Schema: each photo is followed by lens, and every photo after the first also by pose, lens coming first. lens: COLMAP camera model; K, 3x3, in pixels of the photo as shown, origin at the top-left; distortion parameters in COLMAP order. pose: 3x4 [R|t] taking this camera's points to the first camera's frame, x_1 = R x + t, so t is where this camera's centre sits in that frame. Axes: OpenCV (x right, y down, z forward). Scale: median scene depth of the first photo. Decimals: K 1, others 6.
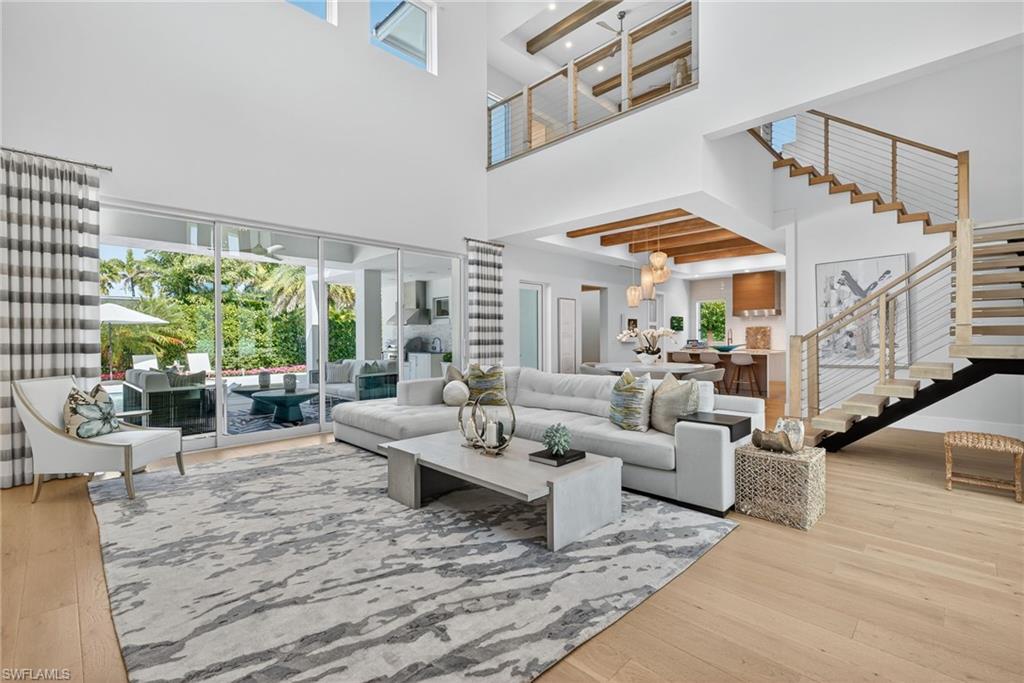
lens RADIAL K [[446.6, 0, 512.0], [0, 446.6, 341.5], [0, 0, 1]] dist [0.014732, 0.000482]
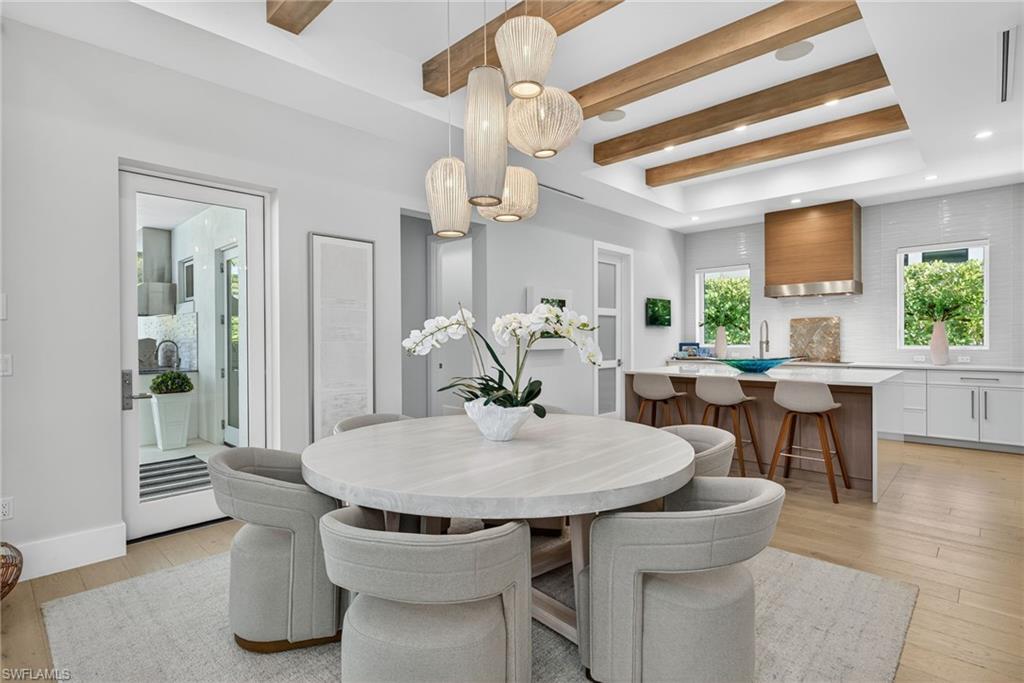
lens RADIAL K [[503.2, 0, 512.0], [0, 503.2, 341.5], [0, 0, 1]] dist [0.001544, 0.000287]
pose [[0.999791, -0.002196, 0.020320, 0.196462], [0.002186, 0.999997, 0.000519, -0.006286], [-0.020322, -0.000474, 0.999793, 0.441299]]
